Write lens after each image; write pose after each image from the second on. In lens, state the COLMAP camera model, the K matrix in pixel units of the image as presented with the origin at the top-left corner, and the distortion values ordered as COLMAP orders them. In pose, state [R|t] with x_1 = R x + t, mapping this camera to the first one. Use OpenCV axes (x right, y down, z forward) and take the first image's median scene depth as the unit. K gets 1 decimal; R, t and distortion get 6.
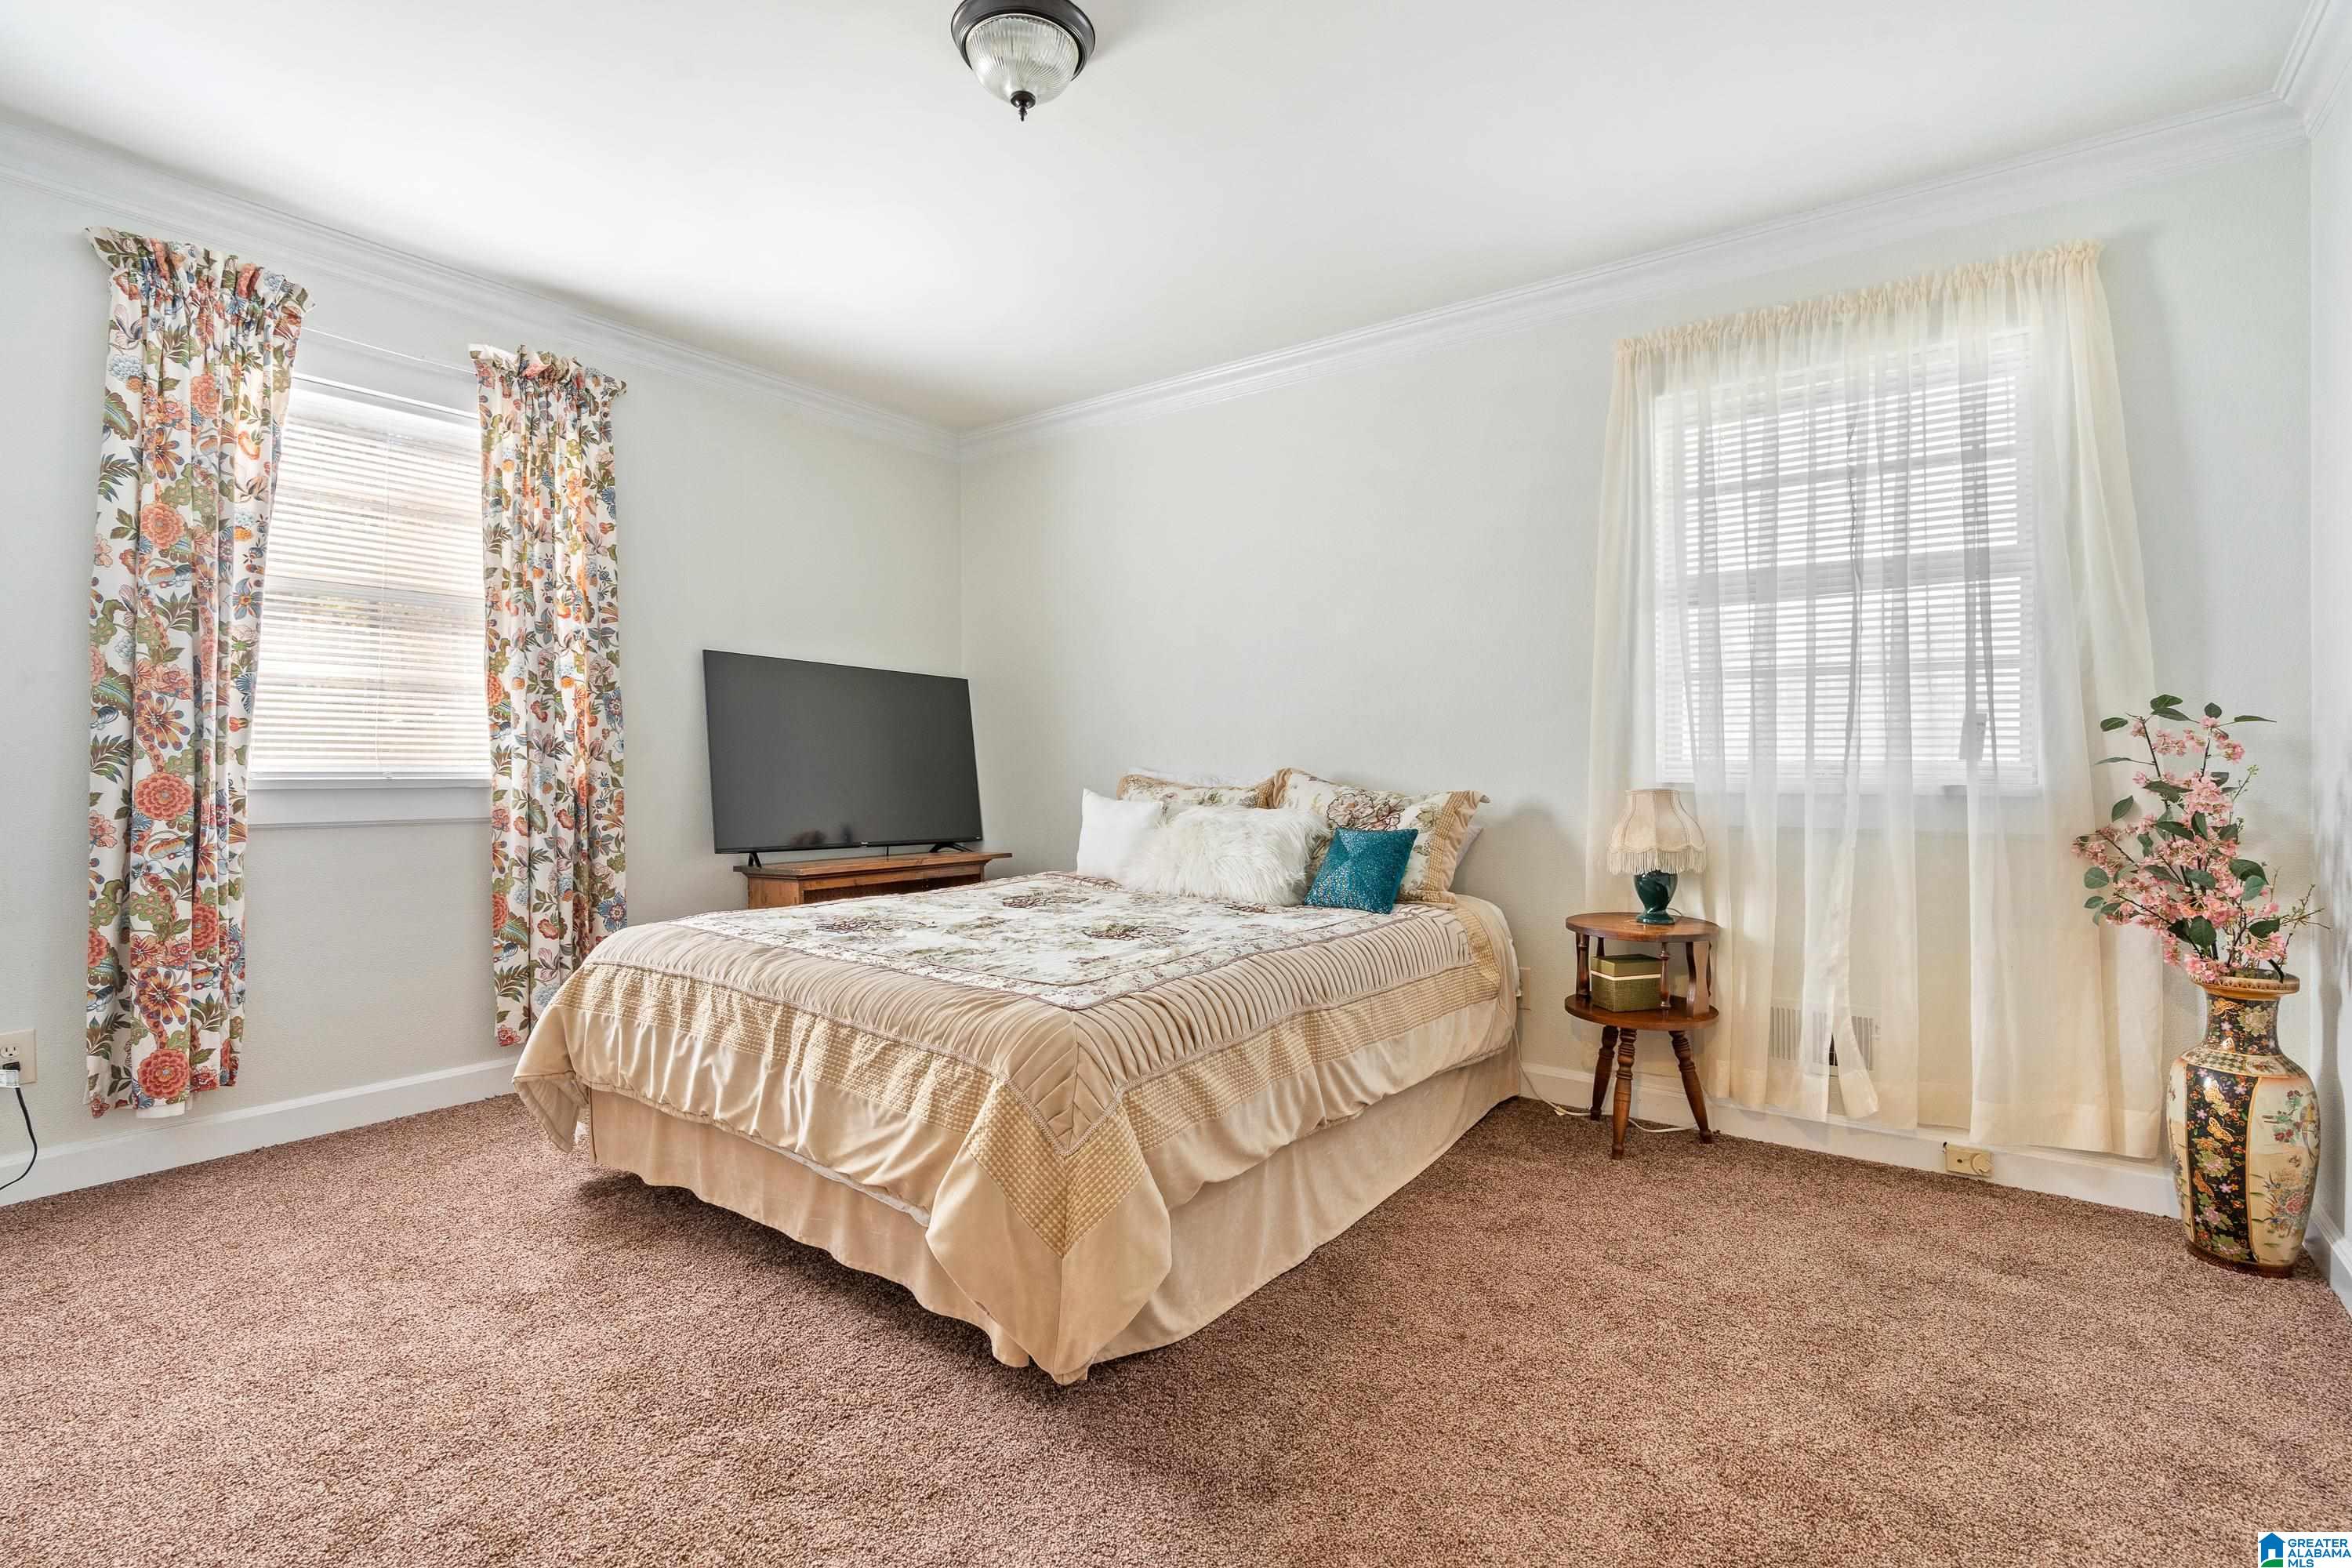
lens RADIAL K [[1074.0, 0, 1183.0], [0, 1074.0, 752.1], [0, 0, 1]] dist [-0.000826, 0.000213]
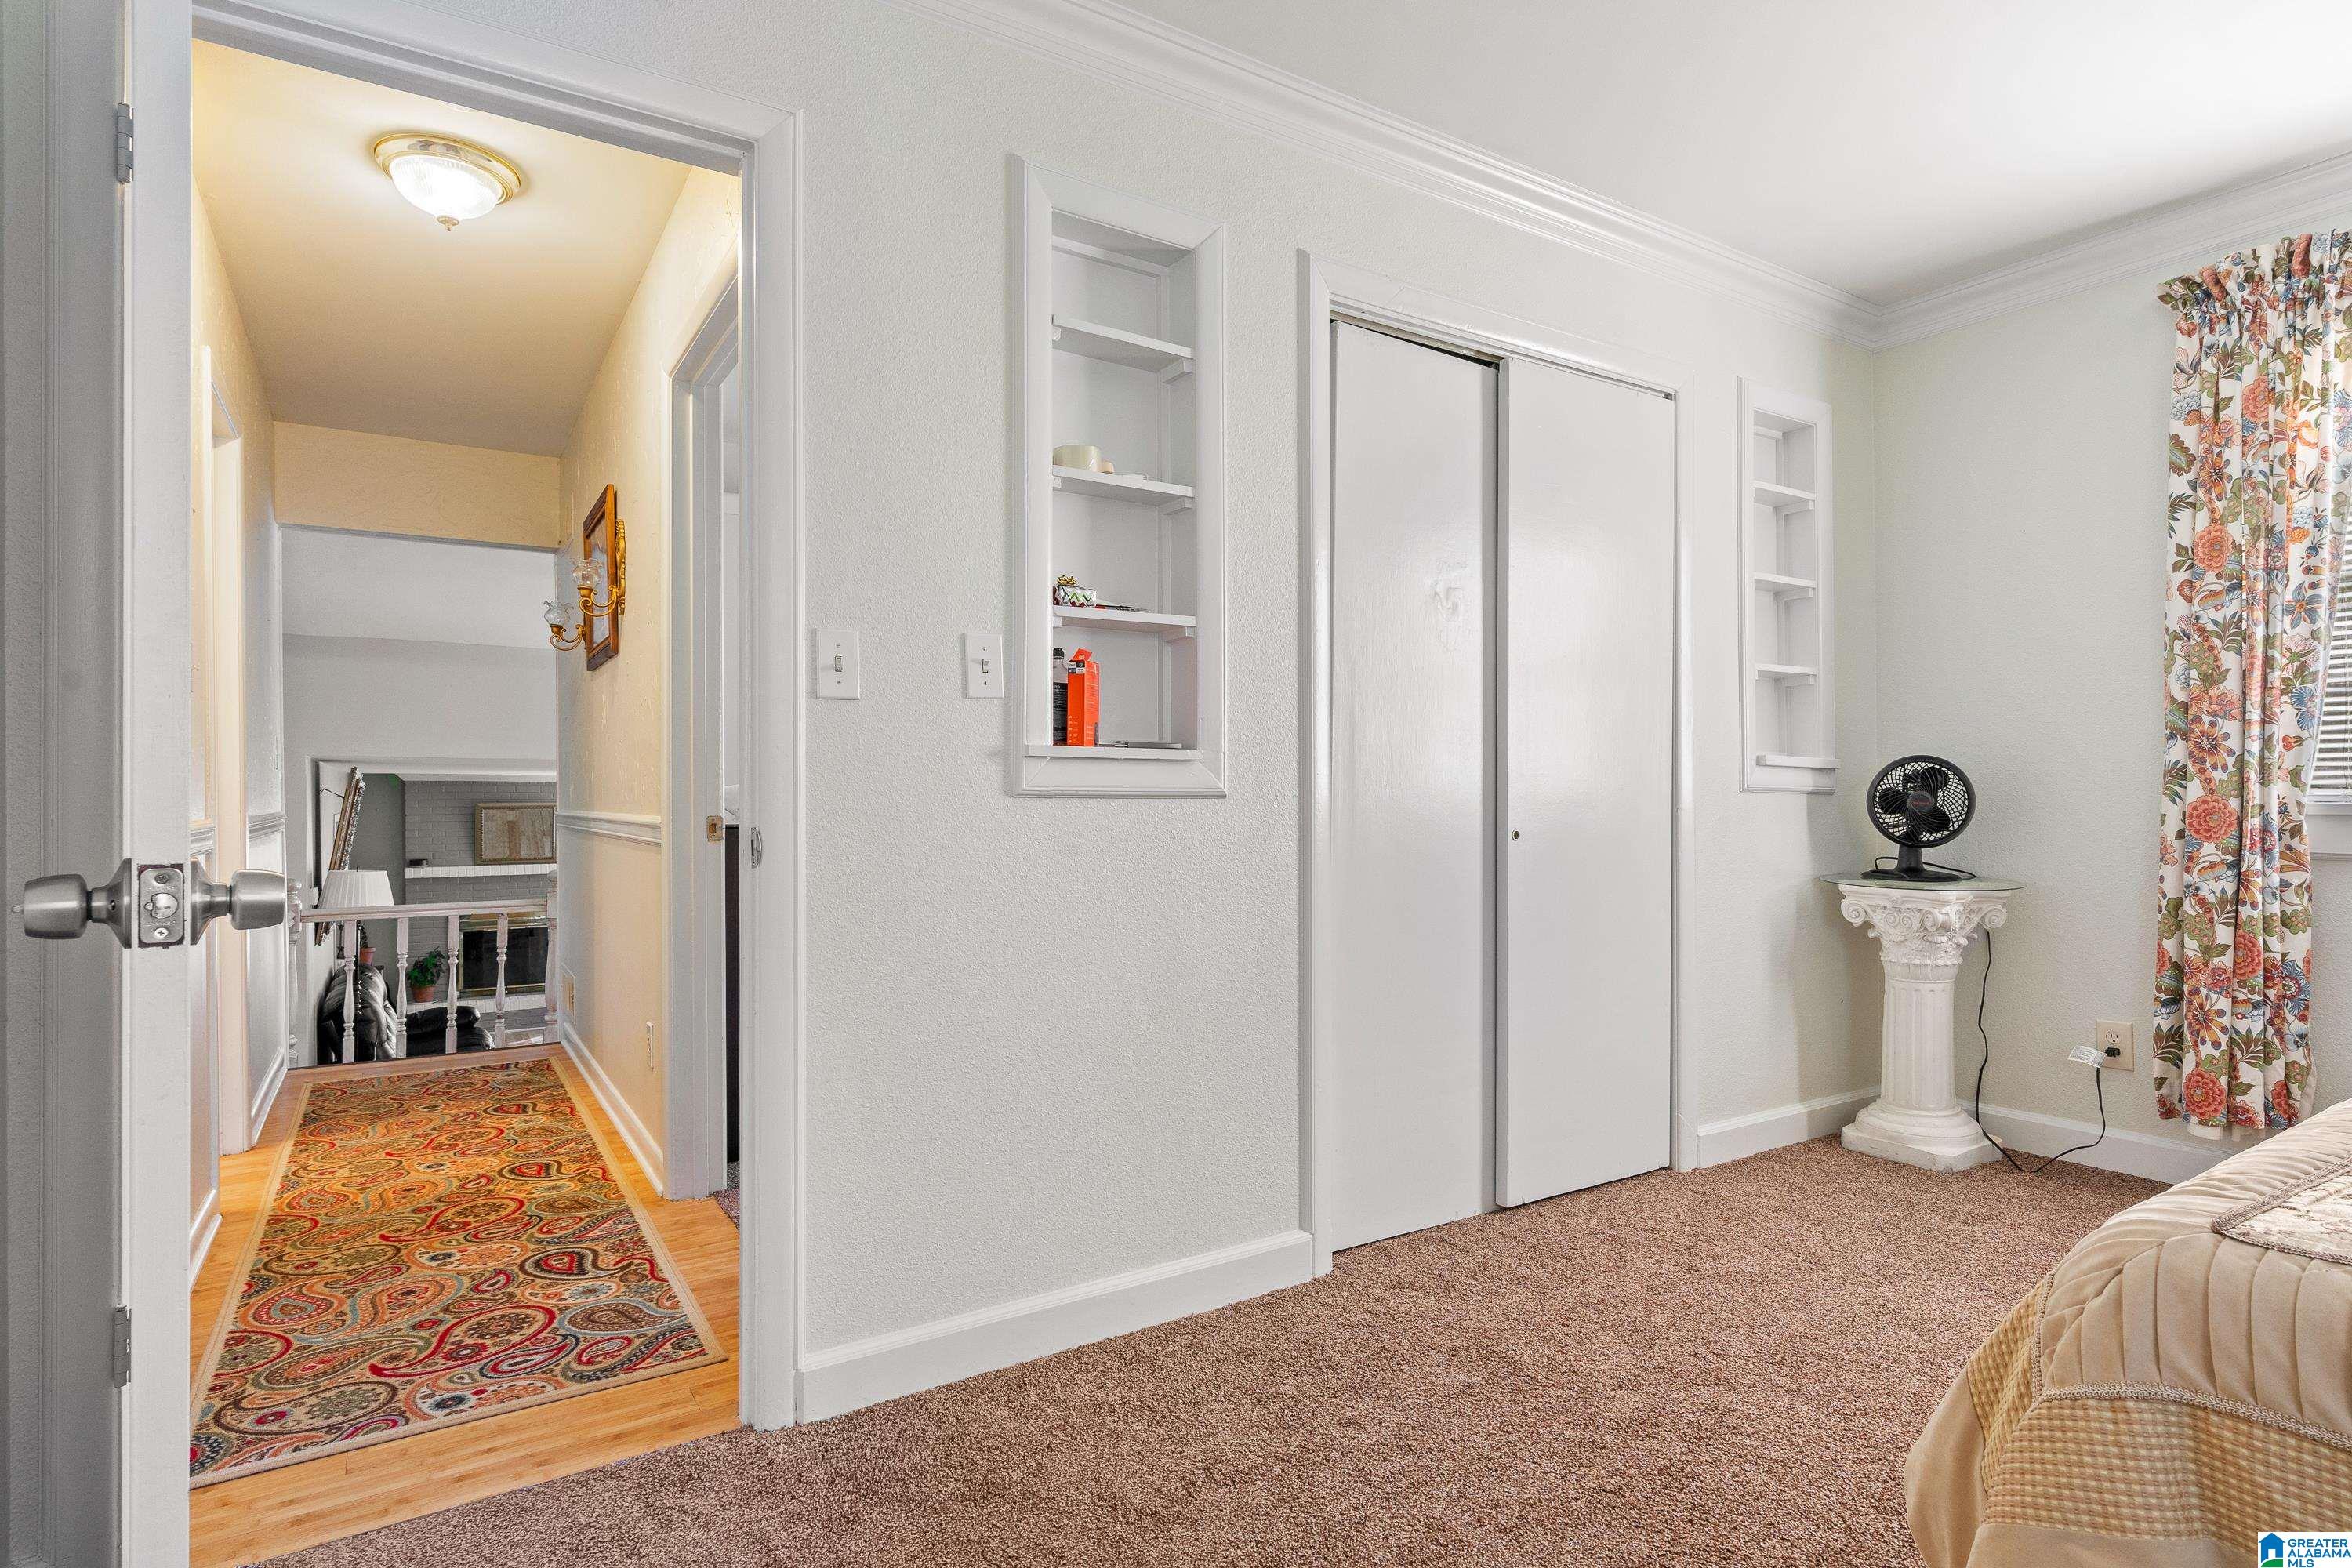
lens RADIAL K [[1192.8, 0, 1165.6], [0, 1192.8, 768.1], [0, 0, 1]] dist [-0.001589, 0.000504]
pose [[-0.354297, -0.022800, -0.934855, 0.432075], [0.013723, 0.999468, -0.029577, 0.013111], [0.935032, -0.023308, -0.353795, 0.474381]]
